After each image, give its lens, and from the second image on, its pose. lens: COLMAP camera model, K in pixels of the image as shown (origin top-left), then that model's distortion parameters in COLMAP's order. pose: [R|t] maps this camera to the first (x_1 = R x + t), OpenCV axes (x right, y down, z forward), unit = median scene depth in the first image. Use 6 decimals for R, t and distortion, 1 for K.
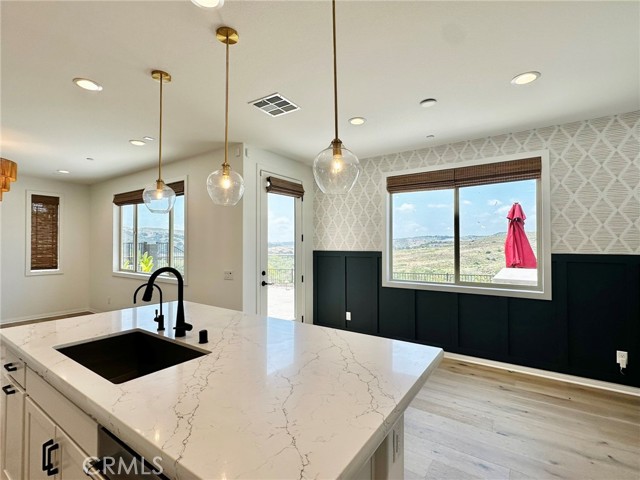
lens RADIAL K [[296.4, 0, 319.6], [0, 296.4, 246.1], [0, 0, 1]] dist [-0.004552, 0.002071]
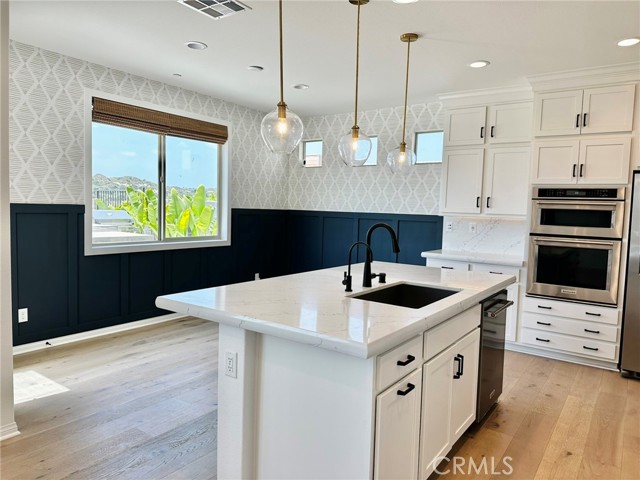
lens RADIAL K [[448.6, 0, 315.1], [0, 448.6, 236.2], [0, 0, 1]] dist [0.052547, -0.071921]
pose [[0.014573, -0.066196, 0.997700, -1.055600], [-0.028103, 0.997385, 0.066586, 0.007396], [-0.999499, -0.029009, 0.012675, 0.590706]]
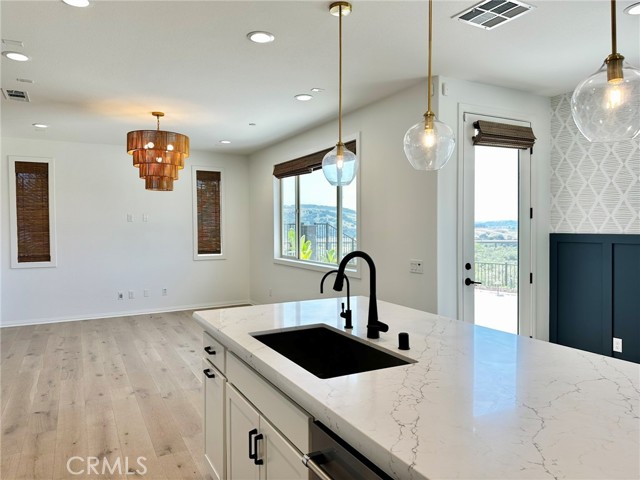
lens RADIAL K [[448.6, 0, 314.1], [0, 448.6, 239.7], [0, 0, 1]] dist [0.052547, -0.071921]
pose [[0.888165, 0.008170, -0.459453, -0.029828], [0.003610, 0.999687, 0.024755, 0.004392], [0.459511, -0.023645, 0.887857, -0.073872]]
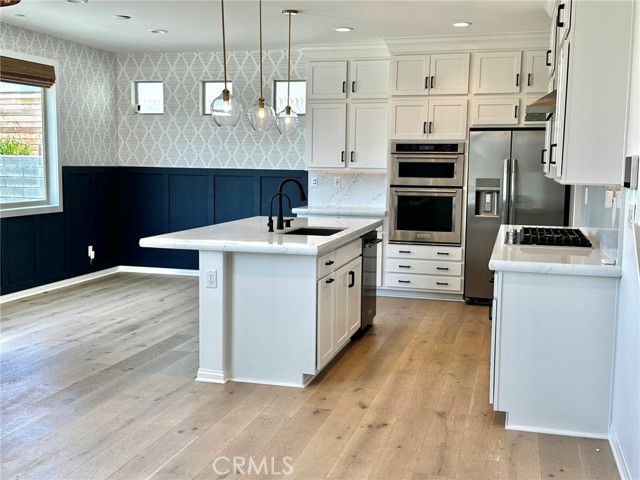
lens RADIAL K [[744.4, 0, 313.2], [0, 744.4, 236.6], [0, 0, 1]] dist [0.110222, 0.000000]
pose [[-0.334334, -0.100698, 0.937060, -1.884944], [-0.011205, 0.994630, 0.102886, -0.009179], [-0.942388, 0.023899, -0.333667, 1.007587]]
